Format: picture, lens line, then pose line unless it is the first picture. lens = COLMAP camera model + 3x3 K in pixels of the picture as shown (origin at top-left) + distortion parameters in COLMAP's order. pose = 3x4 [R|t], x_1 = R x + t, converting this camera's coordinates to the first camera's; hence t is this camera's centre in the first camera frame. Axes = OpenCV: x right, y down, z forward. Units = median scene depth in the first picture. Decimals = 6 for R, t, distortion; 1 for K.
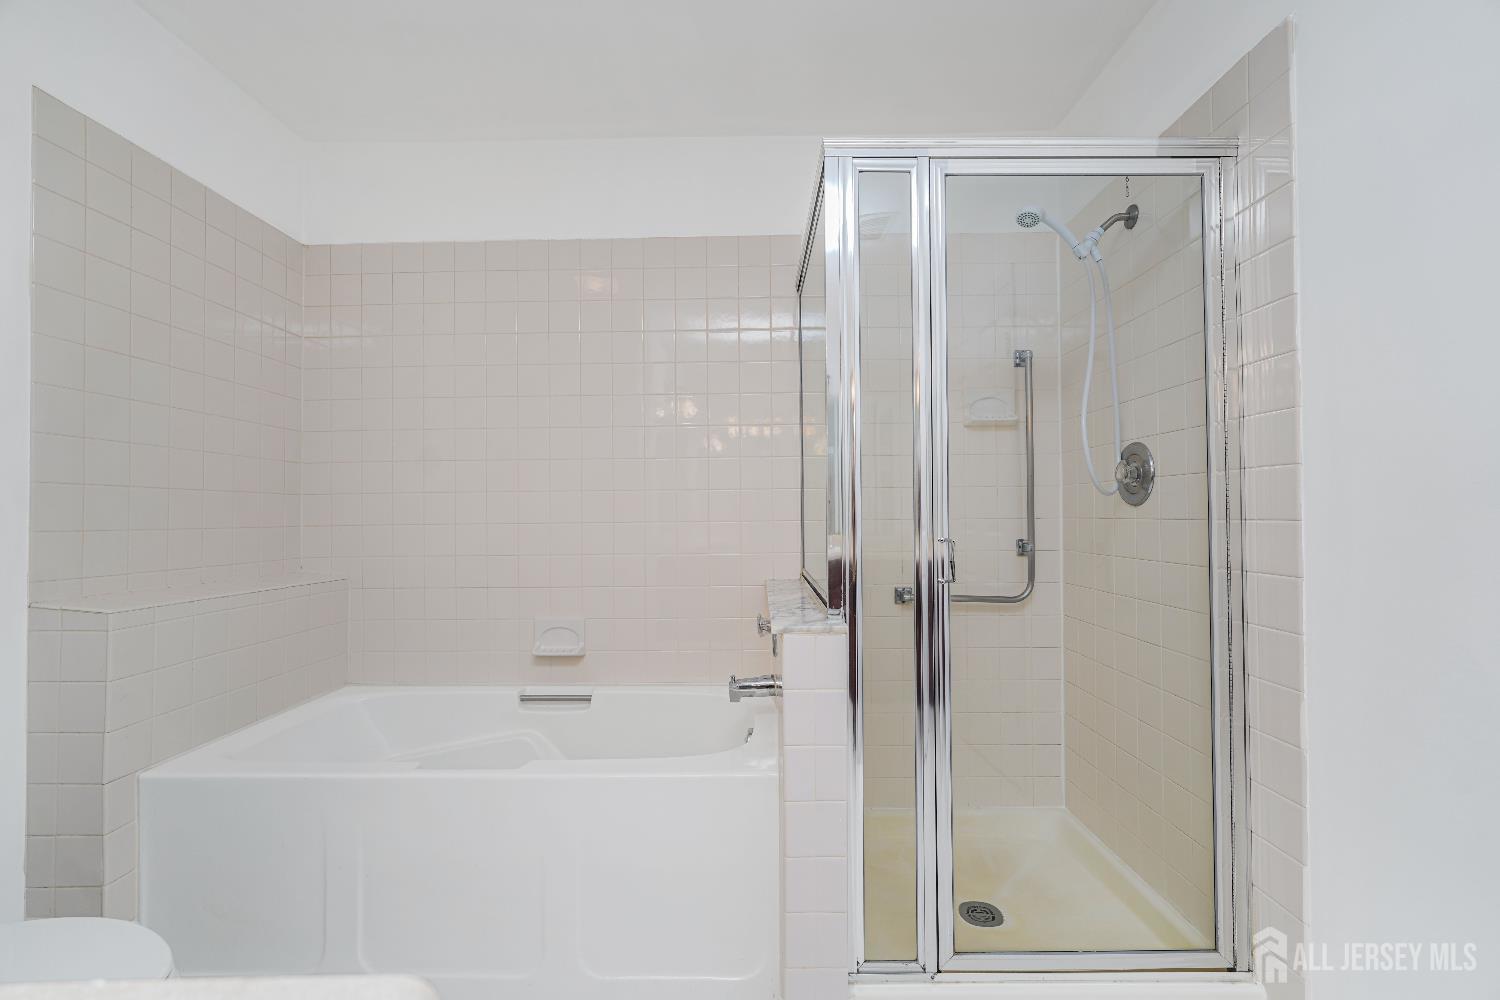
lens RADIAL K [[665.5, 0, 747.5], [0, 665.5, 499.9], [0, 0, 1]] dist [0.001061, 0.005376]
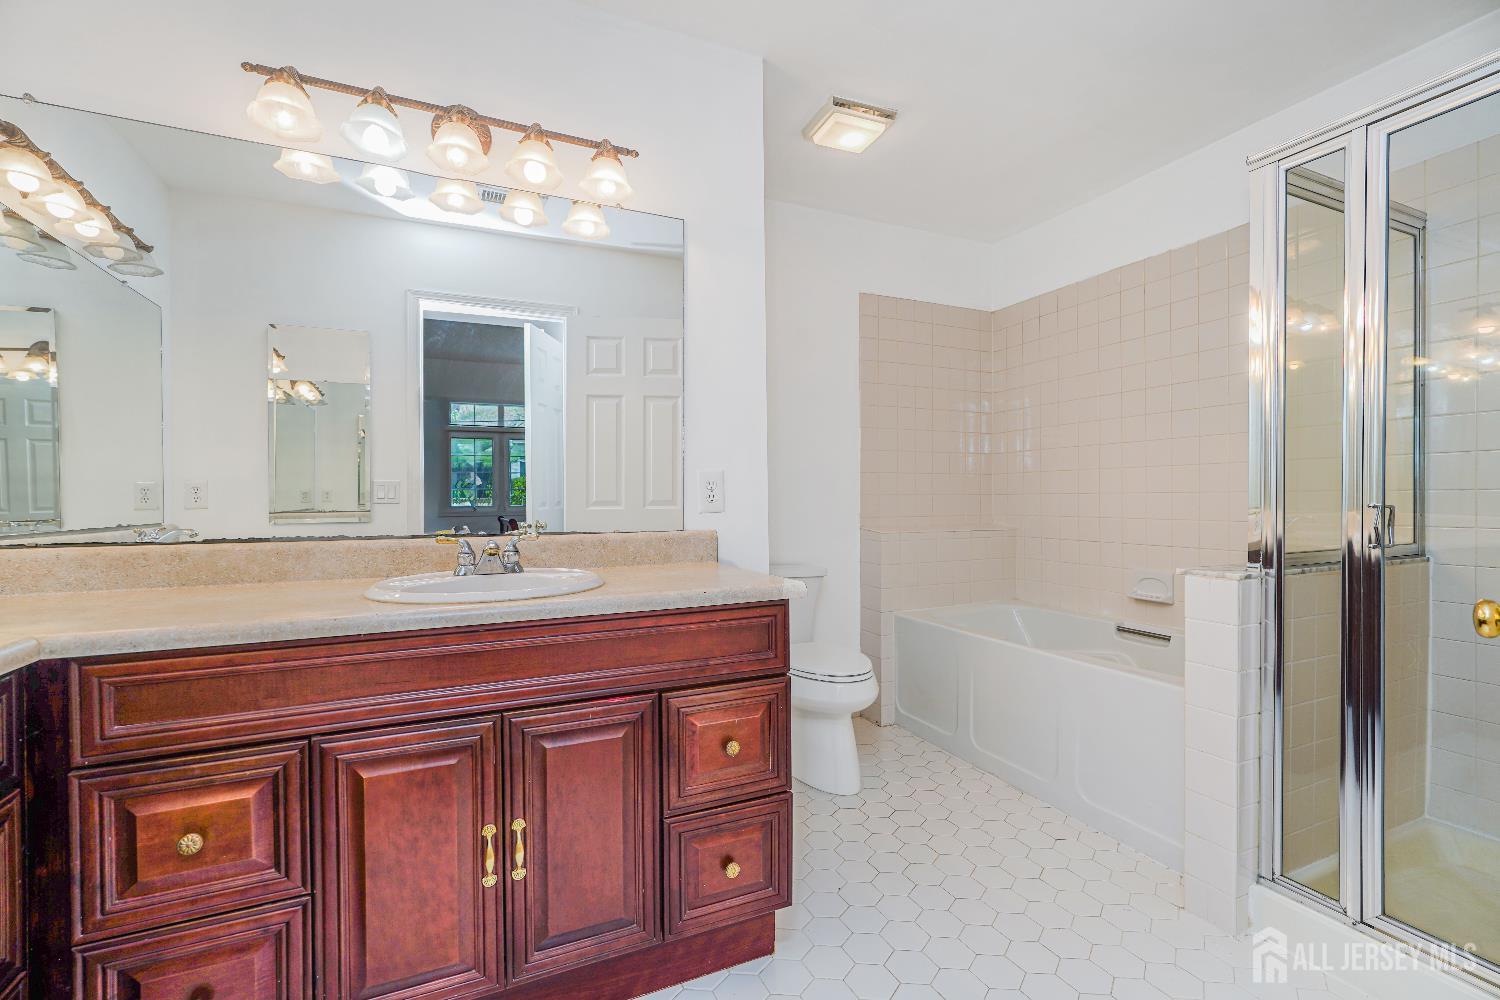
lens RADIAL K [[665.5, 0, 748.4], [0, 665.5, 502.3], [0, 0, 1]] dist [0.001061, 0.005376]
pose [[0.418589, 0.014049, -0.908067, 0.755514], [0.024480, 0.999342, 0.026746, 0.006558], [0.907846, -0.033425, 0.417970, -0.251073]]
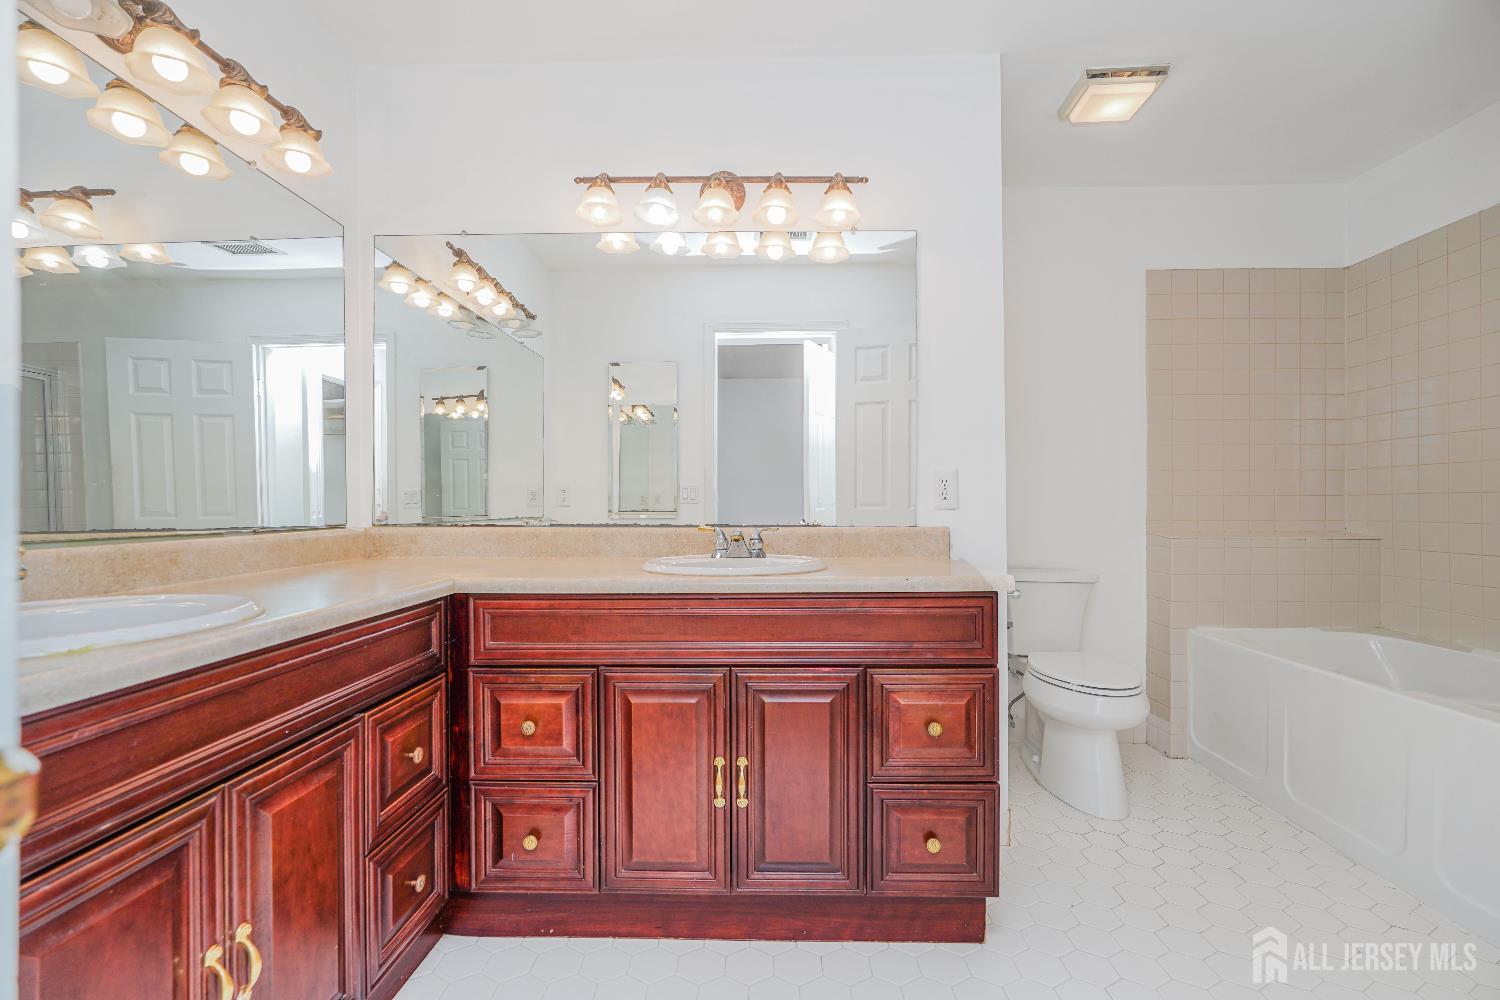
lens RADIAL K [[665.5, 0, 753.7], [0, 665.5, 501.5], [0, 0, 1]] dist [0.001061, 0.005376]
pose [[-0.009578, 0.004884, -0.999942, 0.882550], [0.027613, 0.999608, 0.004618, 0.026611], [0.999573, -0.027567, -0.009709, -0.144200]]
